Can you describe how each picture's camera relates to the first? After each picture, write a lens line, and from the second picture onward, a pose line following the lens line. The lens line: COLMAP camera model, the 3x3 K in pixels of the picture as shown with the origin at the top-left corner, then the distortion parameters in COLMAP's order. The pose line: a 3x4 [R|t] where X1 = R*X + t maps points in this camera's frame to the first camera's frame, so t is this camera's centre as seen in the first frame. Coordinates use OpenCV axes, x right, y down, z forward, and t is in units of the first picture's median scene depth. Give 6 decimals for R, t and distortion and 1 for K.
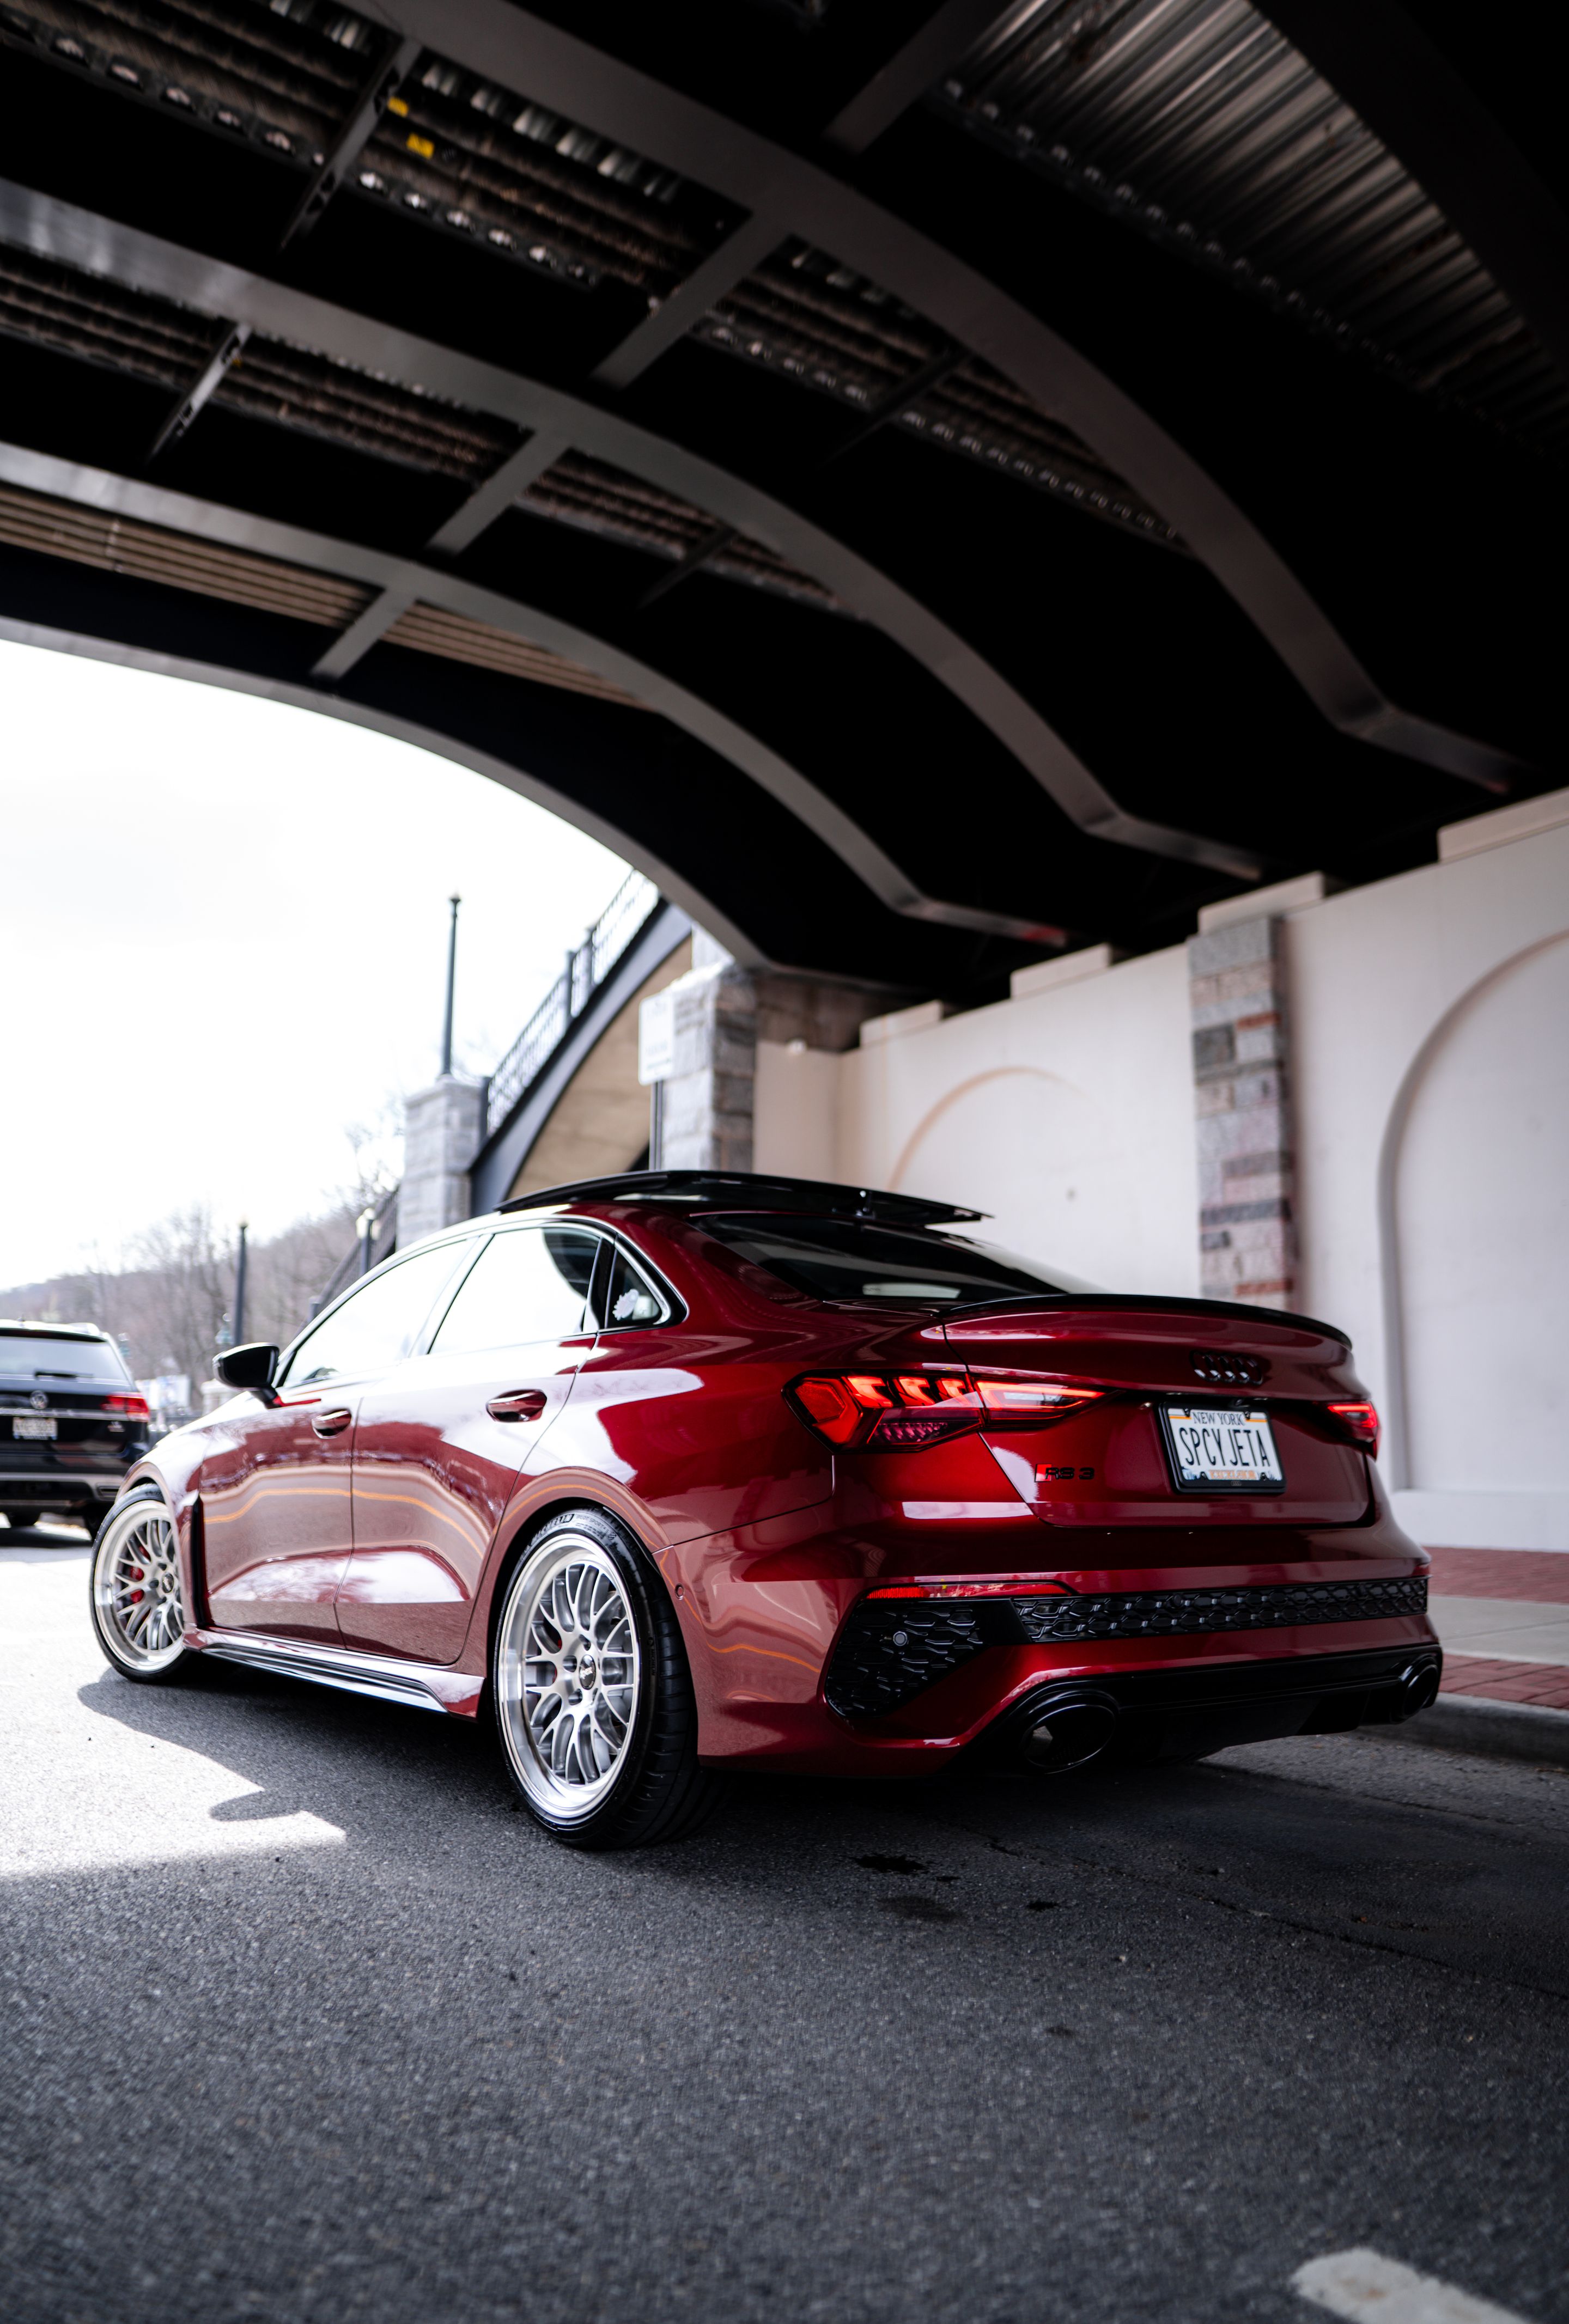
lens RADIAL K [[1648.5, 0, 785.1], [0, 1648.5, 1151.8], [0, 0, 1]] dist [-0.051445, 0.053206]
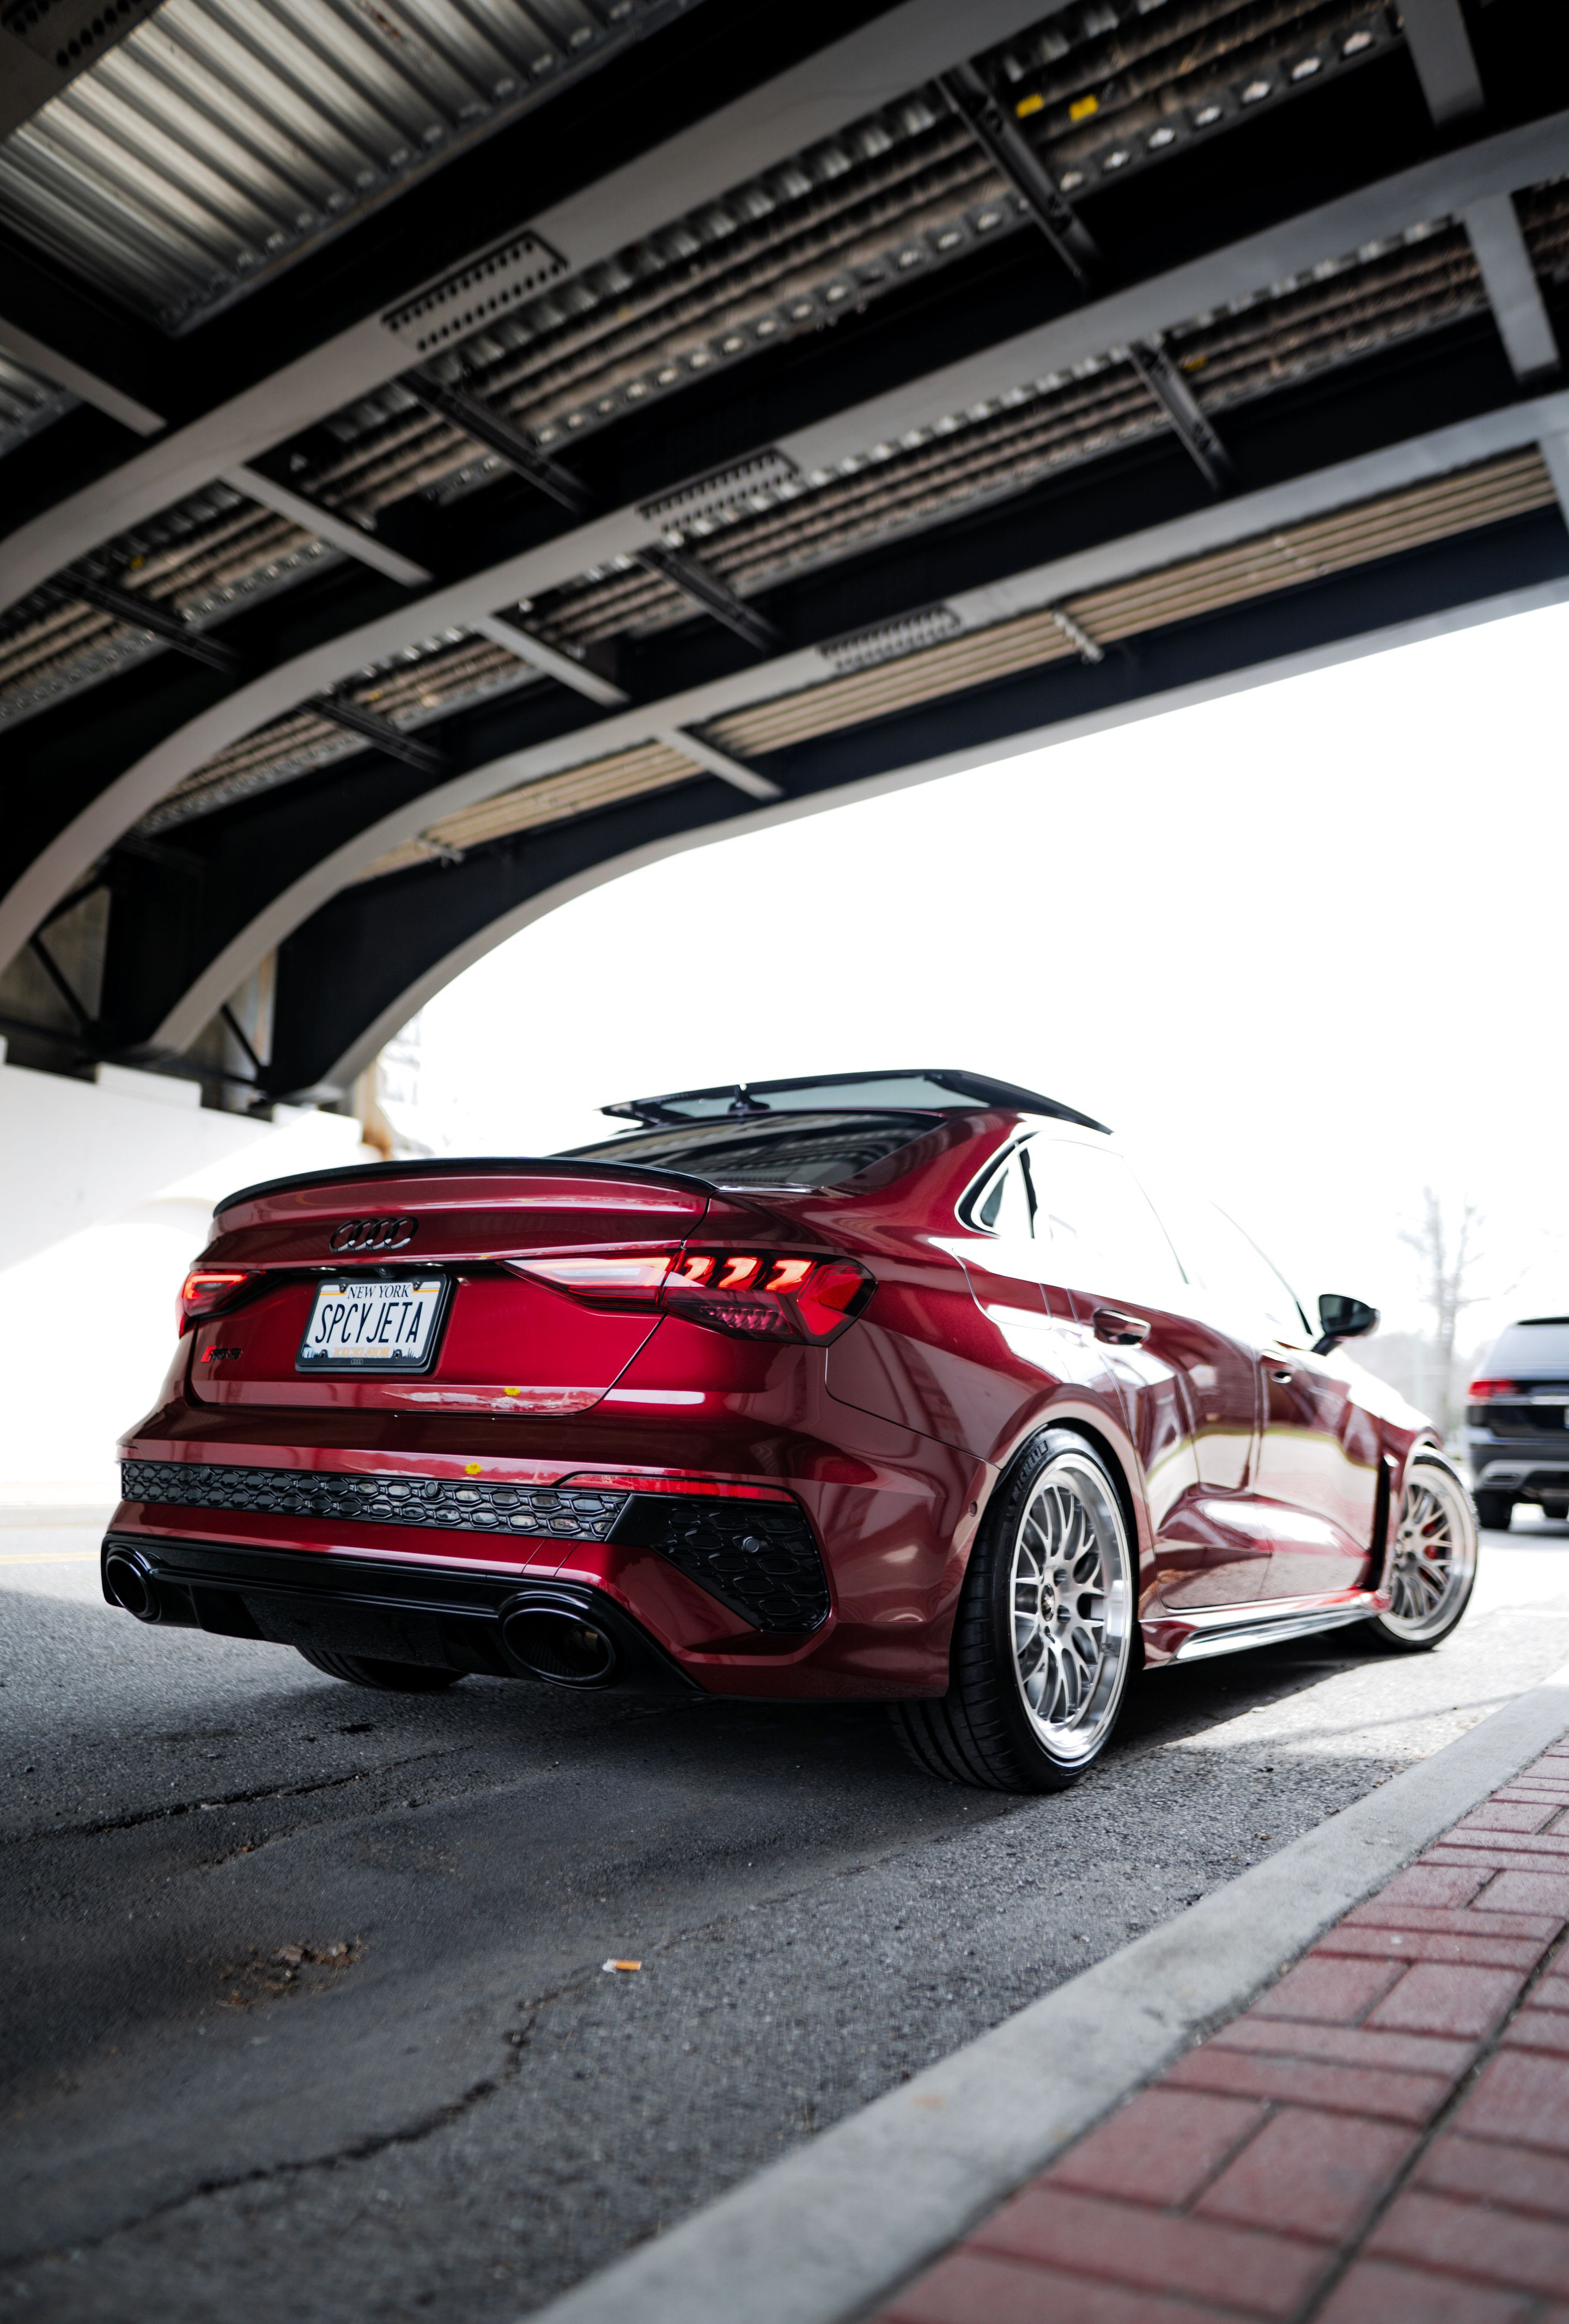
lens RADIAL K [[1649.6, 0, 760.3], [0, 1649.6, 1148.6], [0, 0, 1]] dist [-0.058361, 0.050821]
pose [[0.322431, -0.162808, -0.932487, 0.419614], [0.146822, 0.981778, -0.120647, 0.079870], [0.935137, -0.098009, 0.340459, 0.318861]]
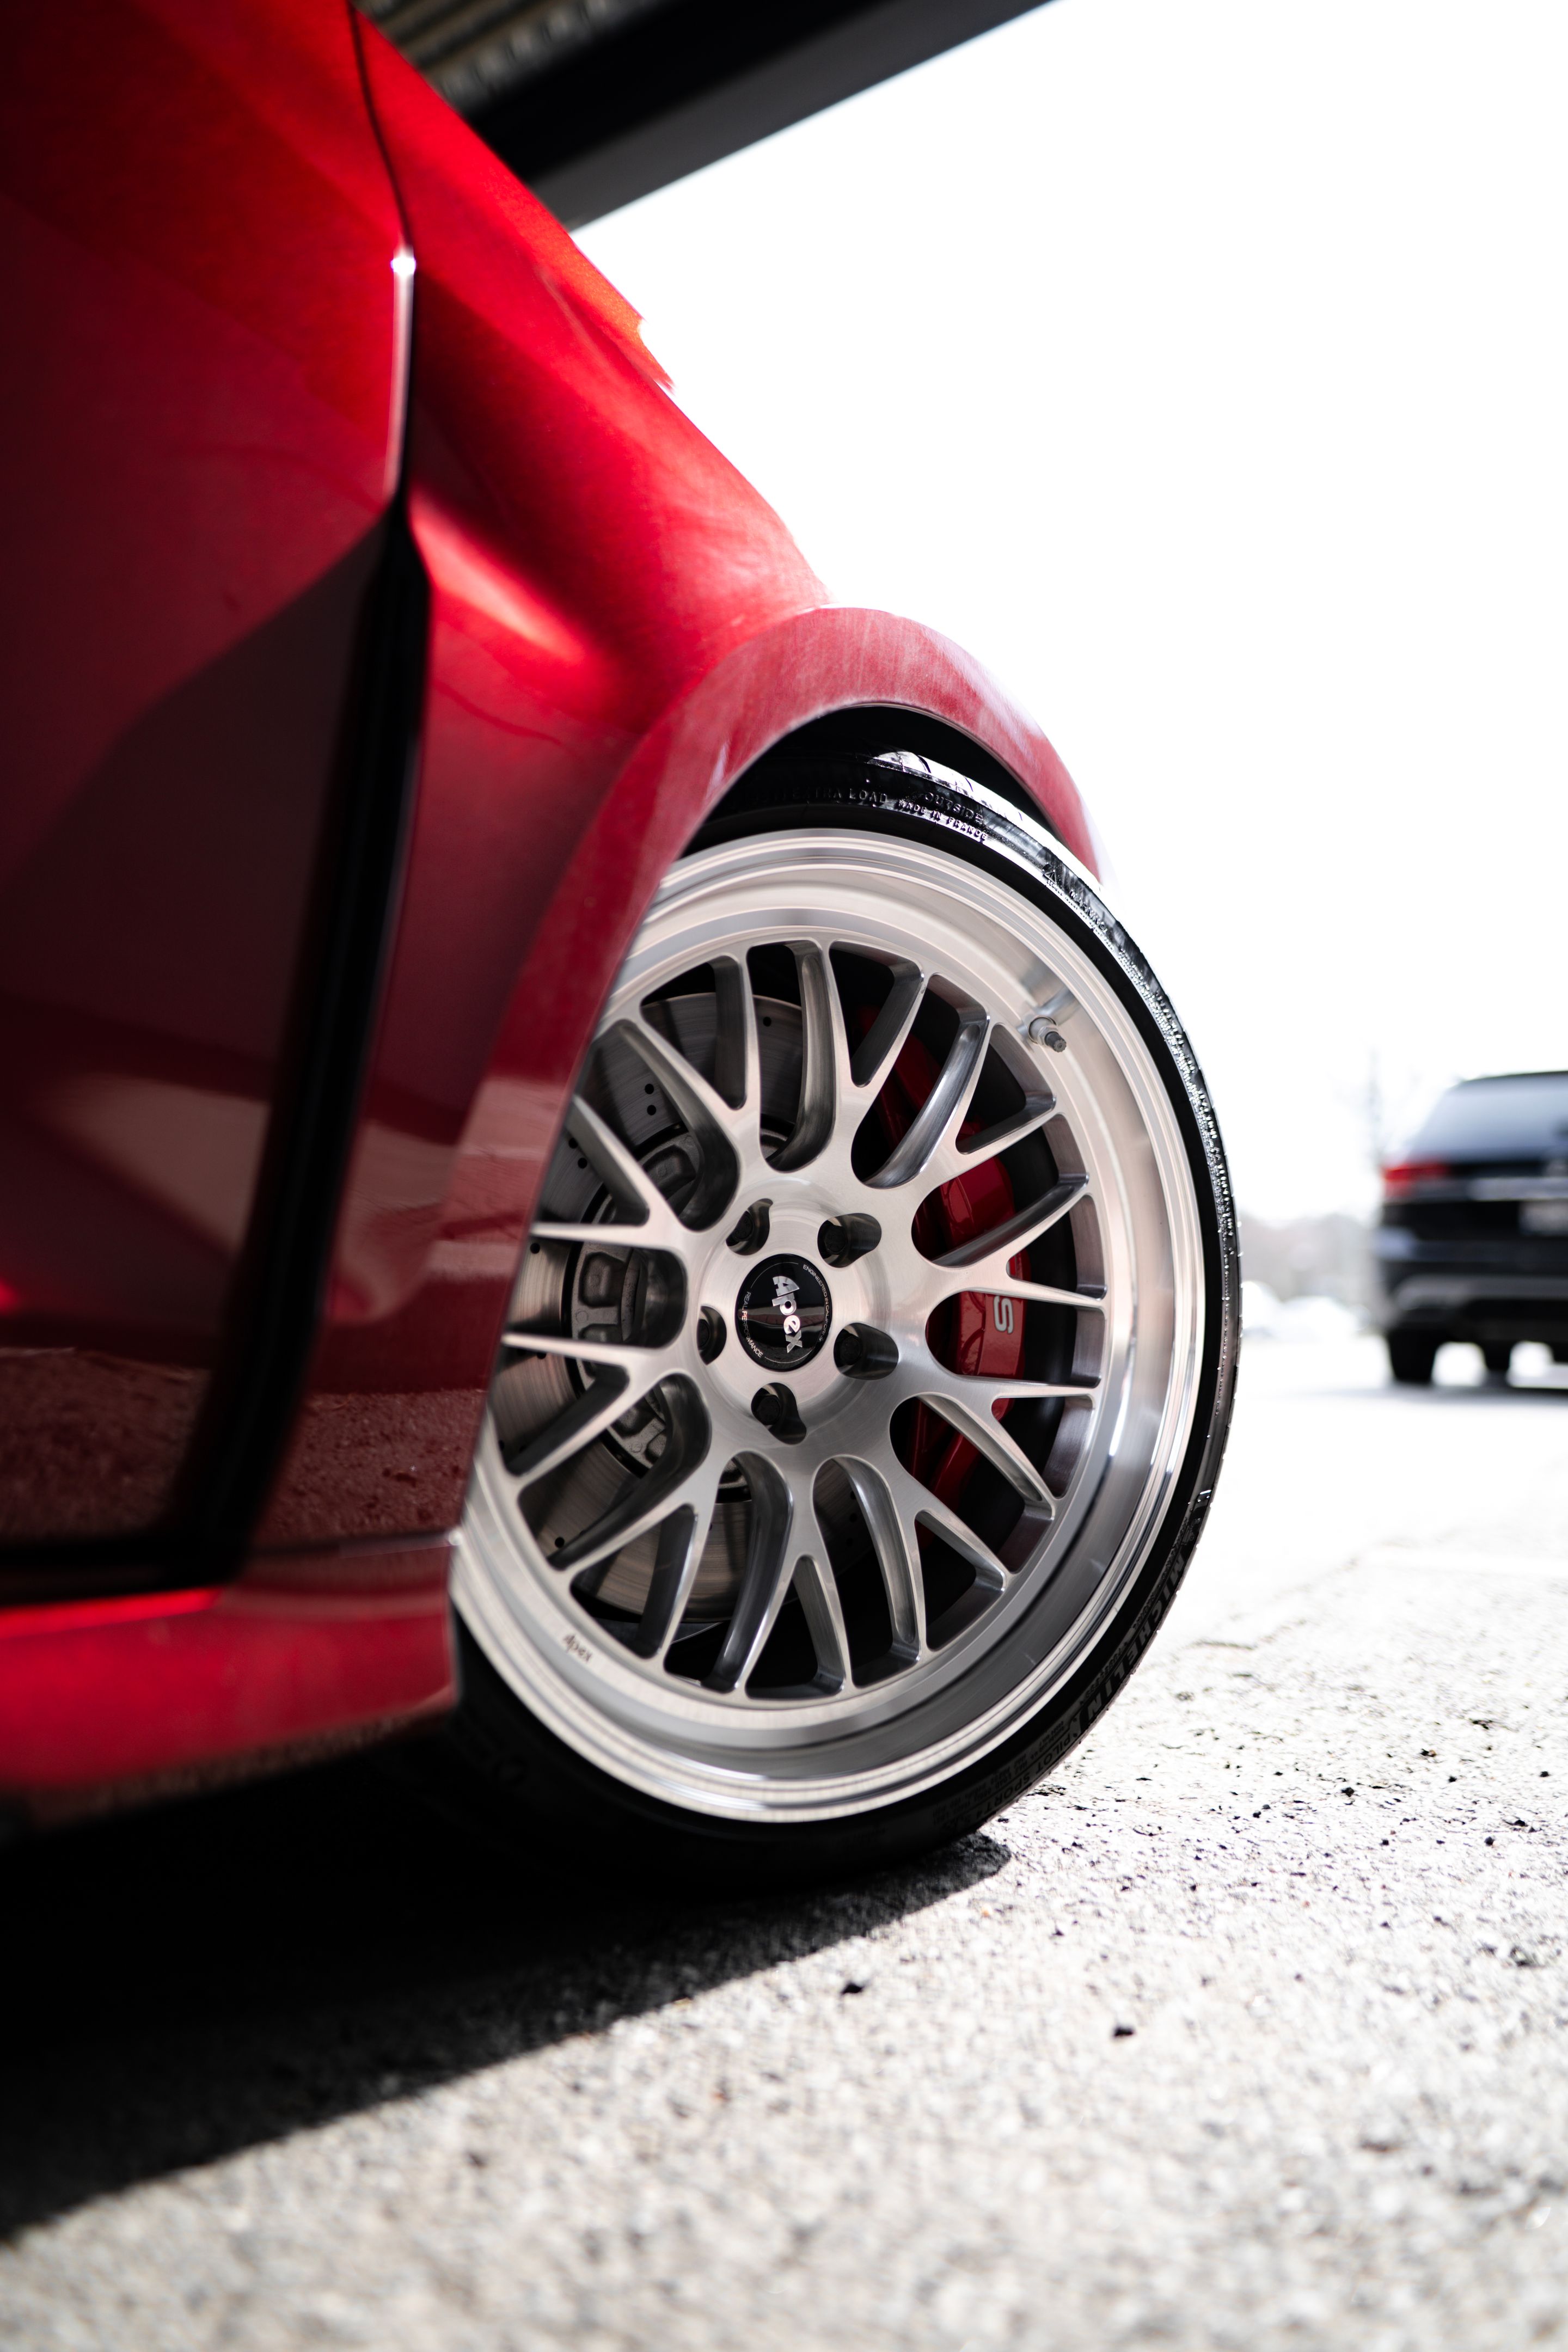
lens RADIAL K [[1690.9, 0, 772.1], [0, 1690.9, 1180.5], [0, 0, 1]] dist [-0.057770, 0.039059]
pose [[0.364031, -0.072077, -0.928594, 0.037726], [0.142625, 0.989556, -0.020896, 0.175058], [0.920402, -0.124834, 0.370509, 0.668852]]
